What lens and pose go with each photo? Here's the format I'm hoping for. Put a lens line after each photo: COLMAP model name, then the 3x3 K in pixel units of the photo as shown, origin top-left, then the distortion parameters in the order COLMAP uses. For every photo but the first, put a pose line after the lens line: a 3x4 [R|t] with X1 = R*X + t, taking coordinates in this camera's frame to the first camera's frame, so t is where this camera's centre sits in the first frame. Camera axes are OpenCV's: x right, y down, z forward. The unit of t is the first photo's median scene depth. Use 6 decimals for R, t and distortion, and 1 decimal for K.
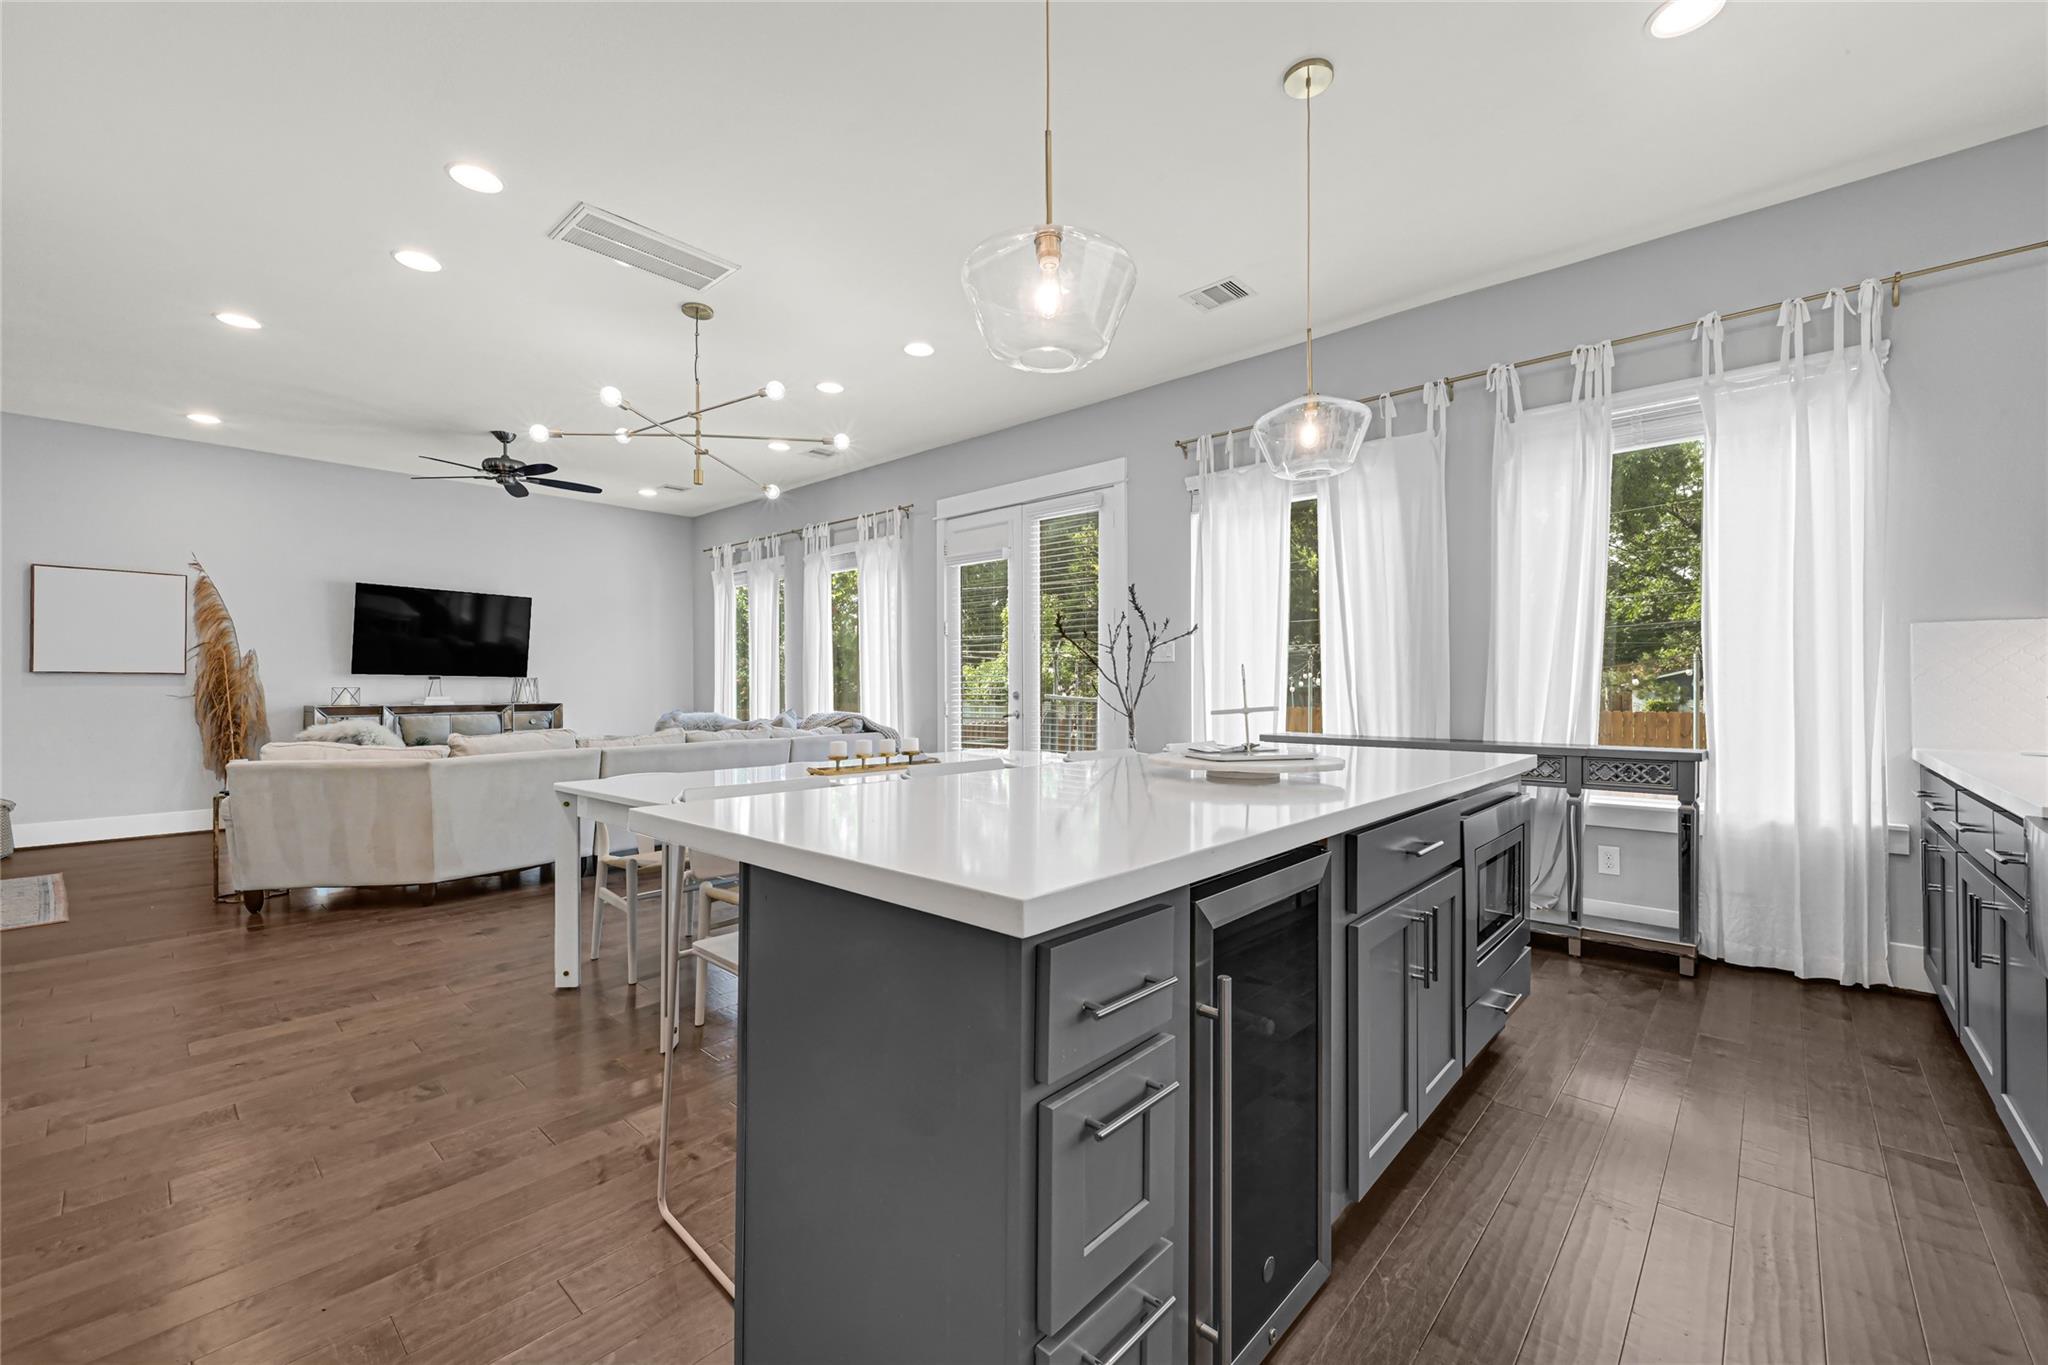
lens RADIAL K [[818.7, 0, 1024.0], [0, 818.7, 682.5], [0, 0, 1]] dist [0.000673, 0.000045]
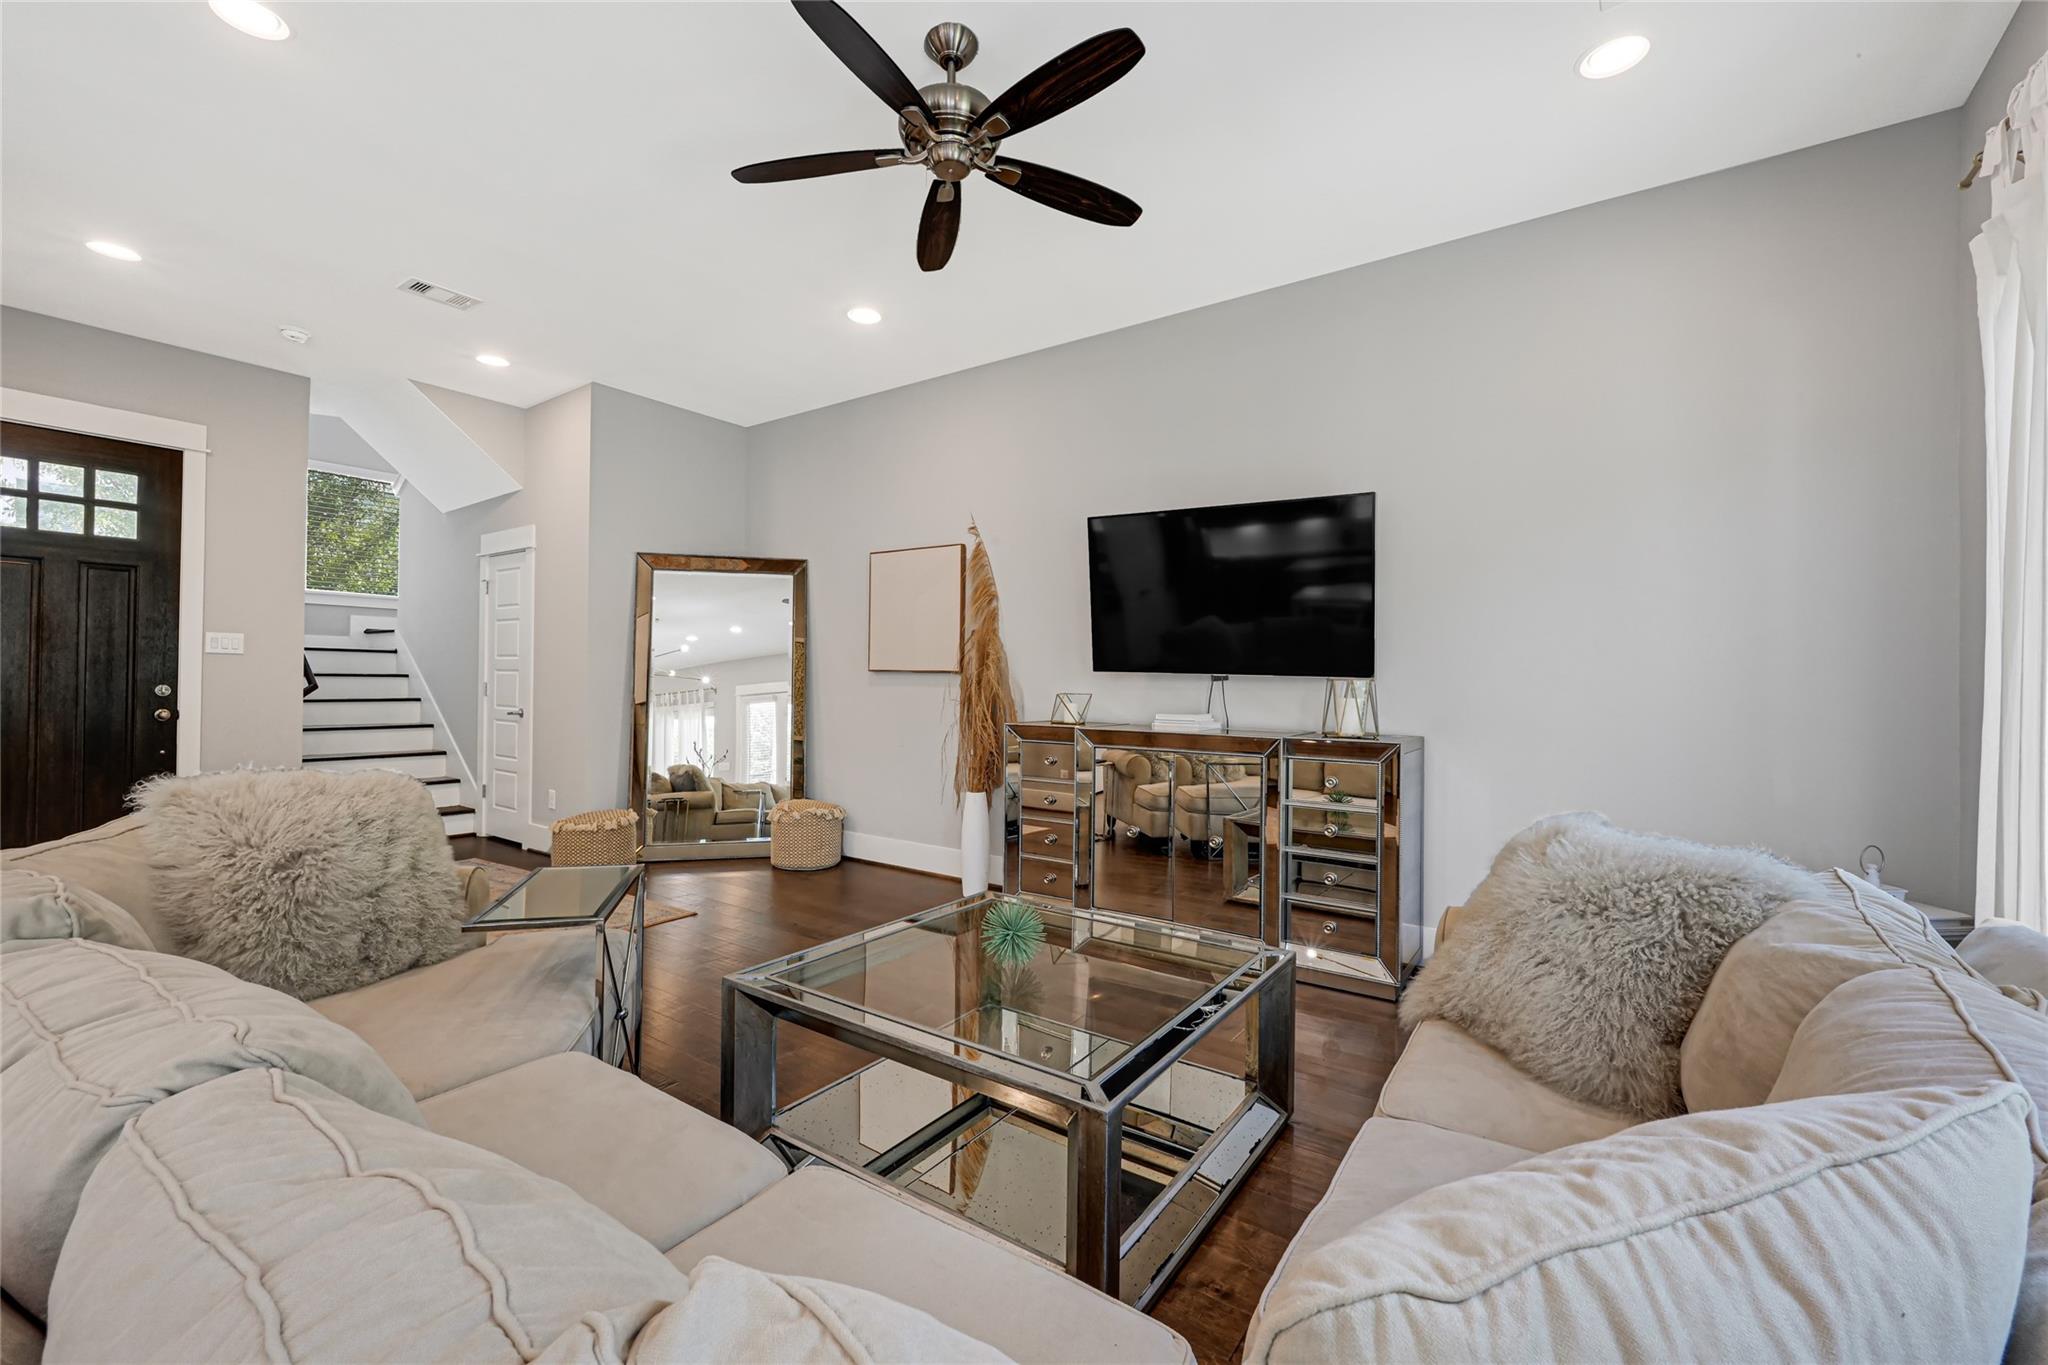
lens RADIAL K [[818.7, 0, 1024.0], [0, 818.7, 682.5], [0, 0, 1]] dist [0.000673, 0.000045]
pose [[0.130378, 0.006711, -0.991442, -0.210591], [-0.012347, 0.999911, 0.005145, -0.004489], [0.991387, 0.011571, 0.130449, 0.808096]]
